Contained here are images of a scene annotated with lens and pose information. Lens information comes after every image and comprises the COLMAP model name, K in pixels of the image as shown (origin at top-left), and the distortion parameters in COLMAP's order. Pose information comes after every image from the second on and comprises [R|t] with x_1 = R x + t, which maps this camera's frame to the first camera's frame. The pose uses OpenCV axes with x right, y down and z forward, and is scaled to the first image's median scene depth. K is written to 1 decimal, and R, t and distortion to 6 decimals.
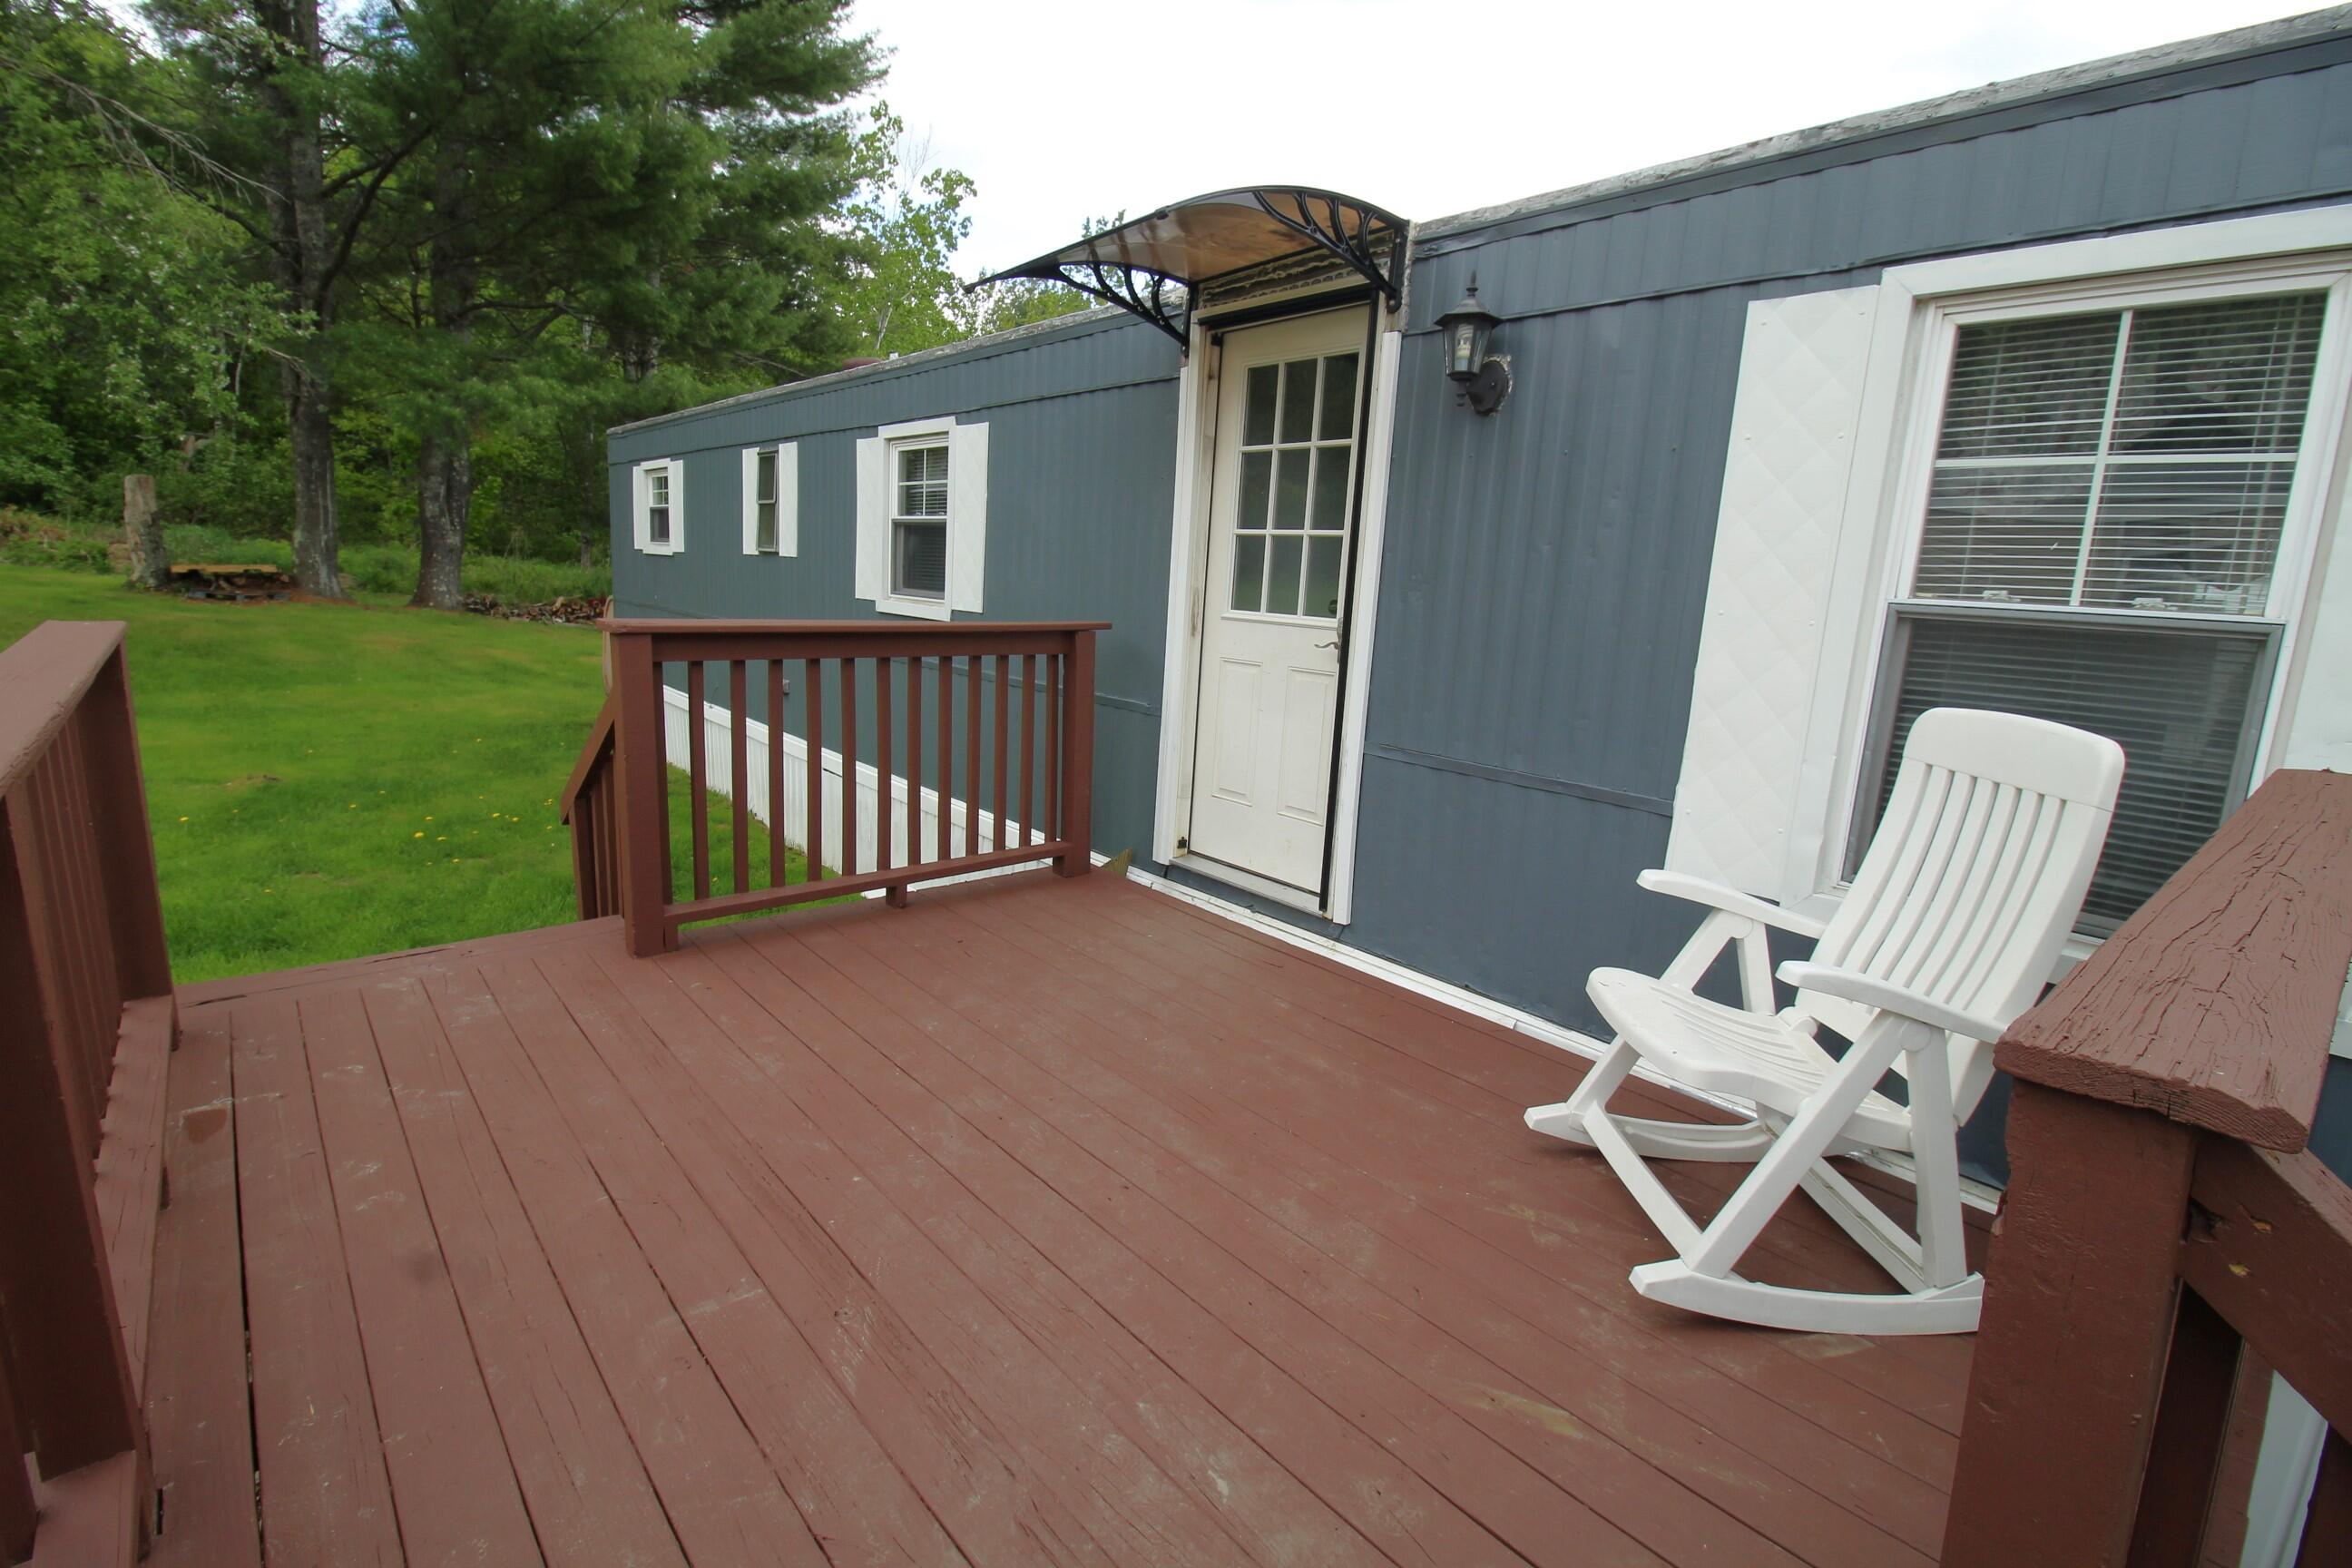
lens RADIAL K [[1092.6, 0, 1134.0], [0, 1092.6, 768.0], [0, 0, 1]] dist [-0.010878, -0.002488]
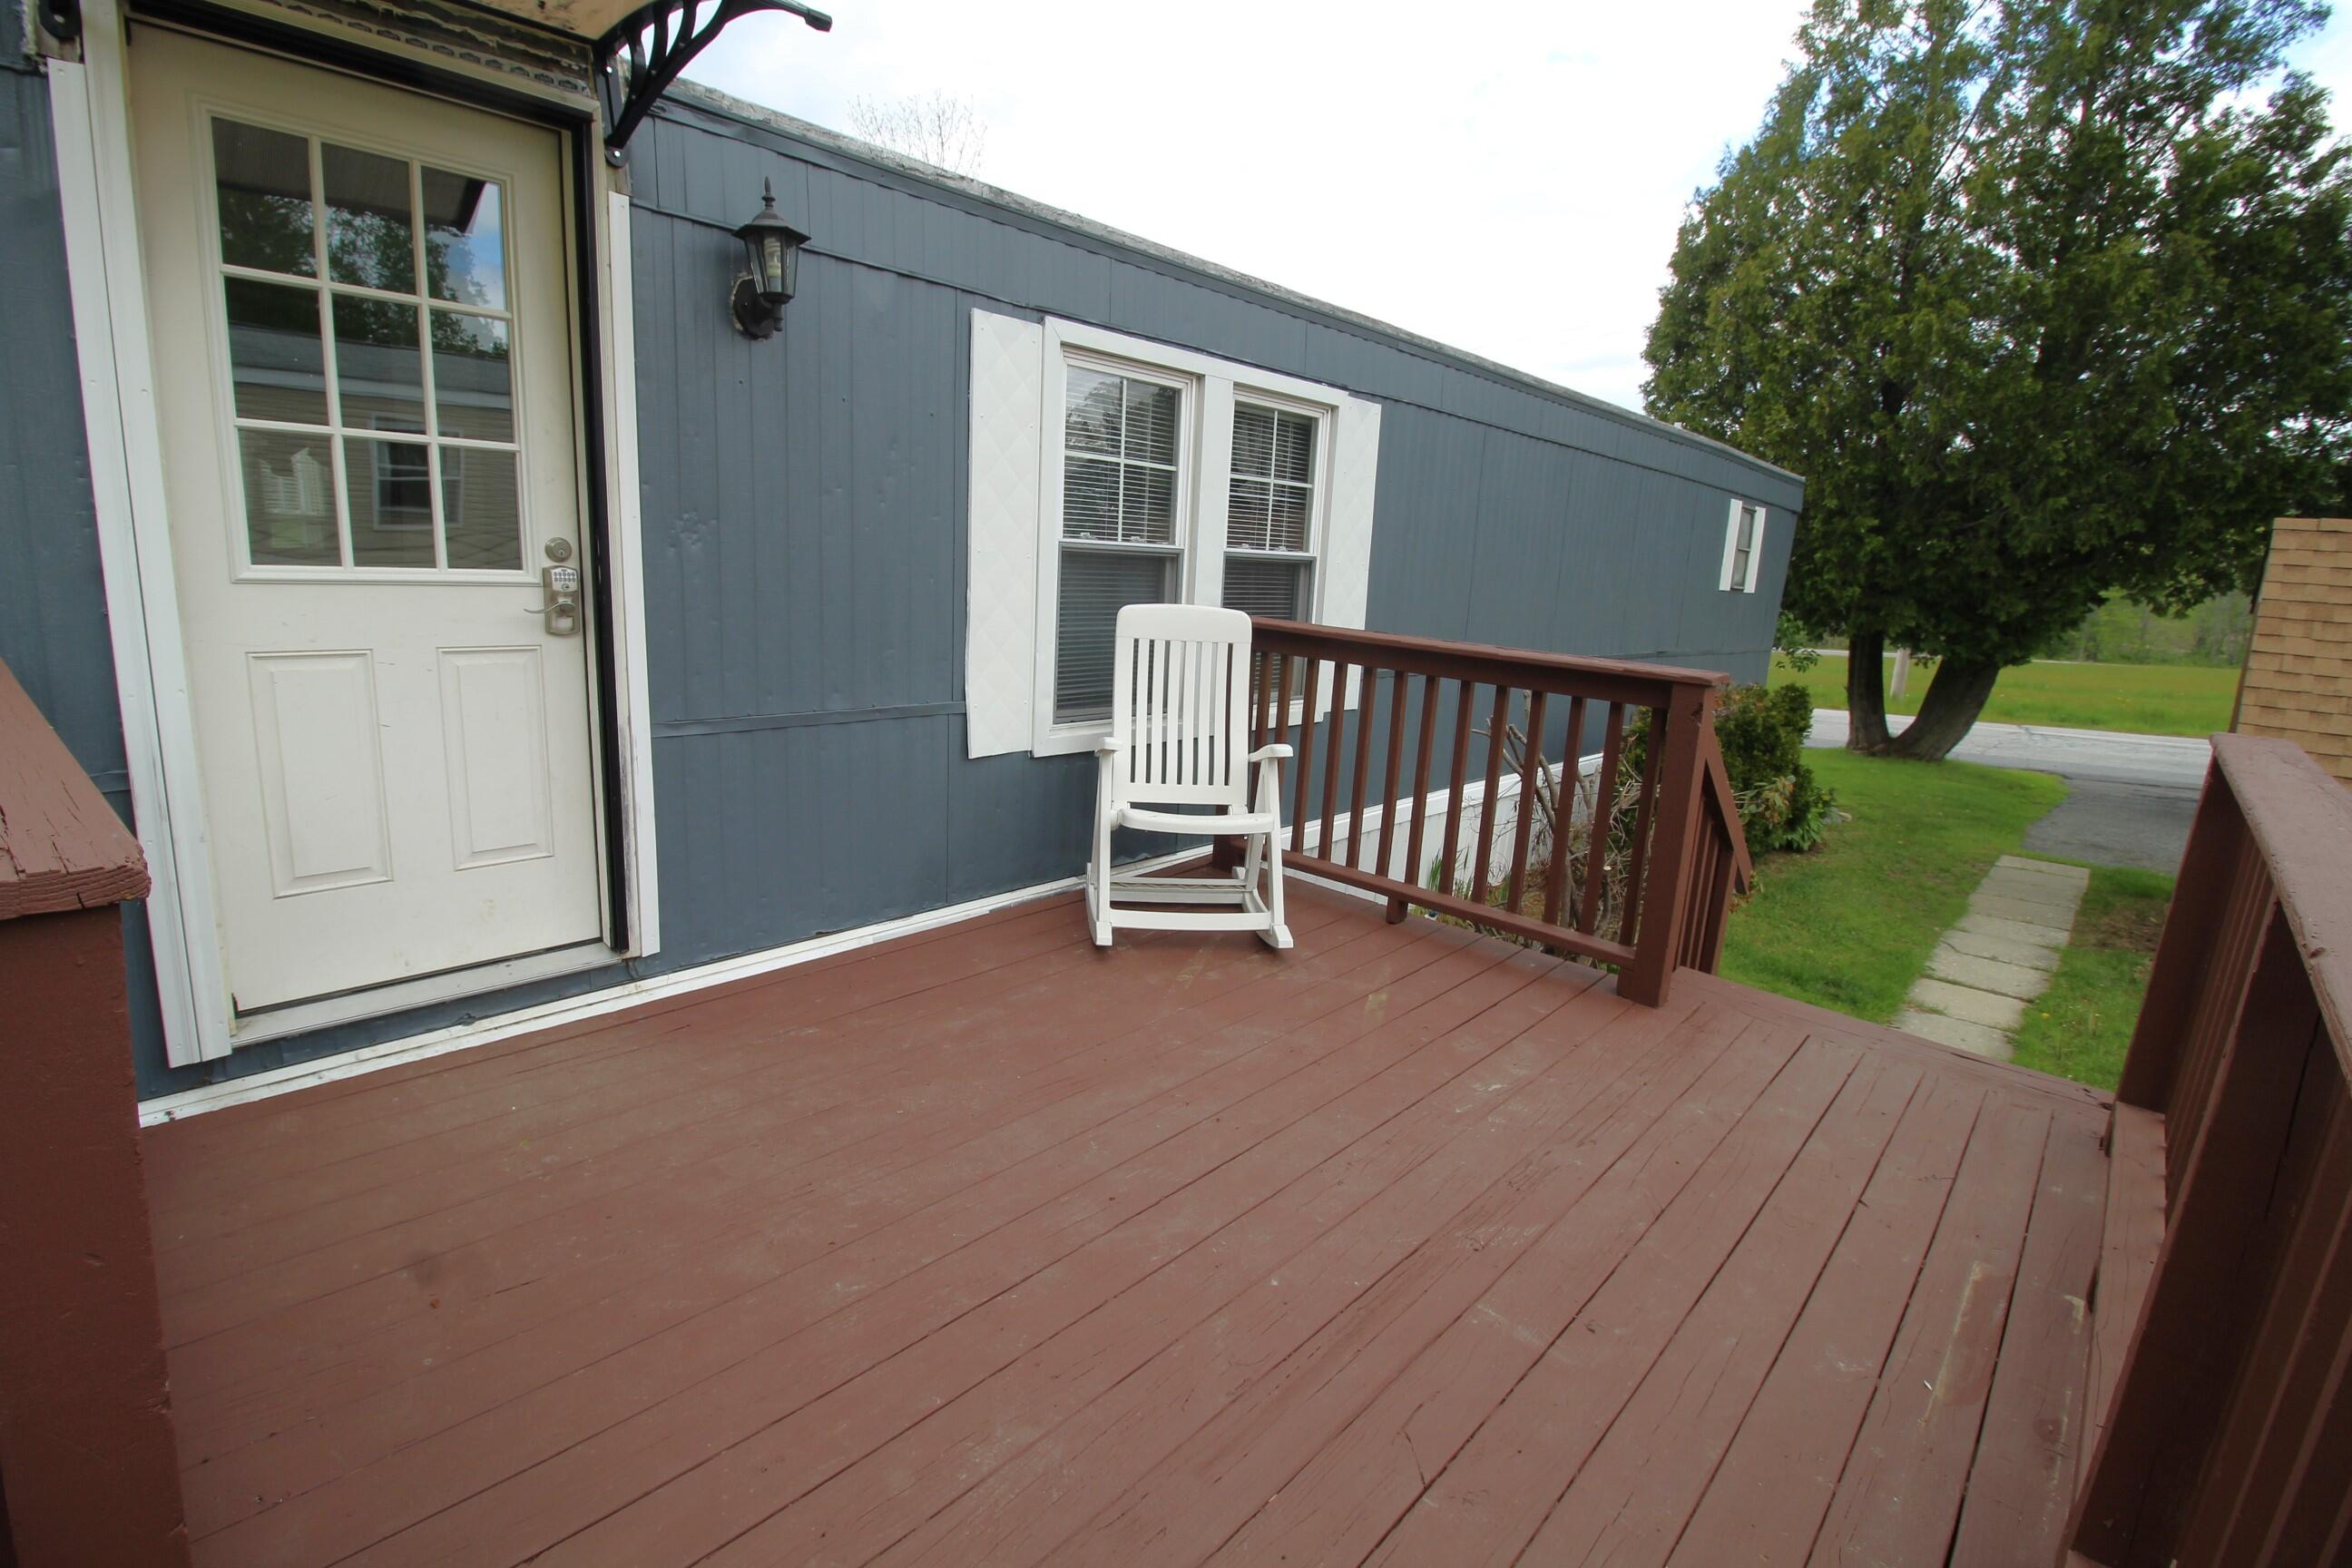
lens RADIAL K [[1092.6, 0, 1181.1], [0, 1092.6, 782.4], [0, 0, 1]] dist [-0.010878, -0.002488]
pose [[-0.142277, -0.258405, 0.955502, -0.773936], [0.118464, 0.953939, 0.275621, -0.197009], [-0.982712, 0.152407, -0.105112, 0.885471]]
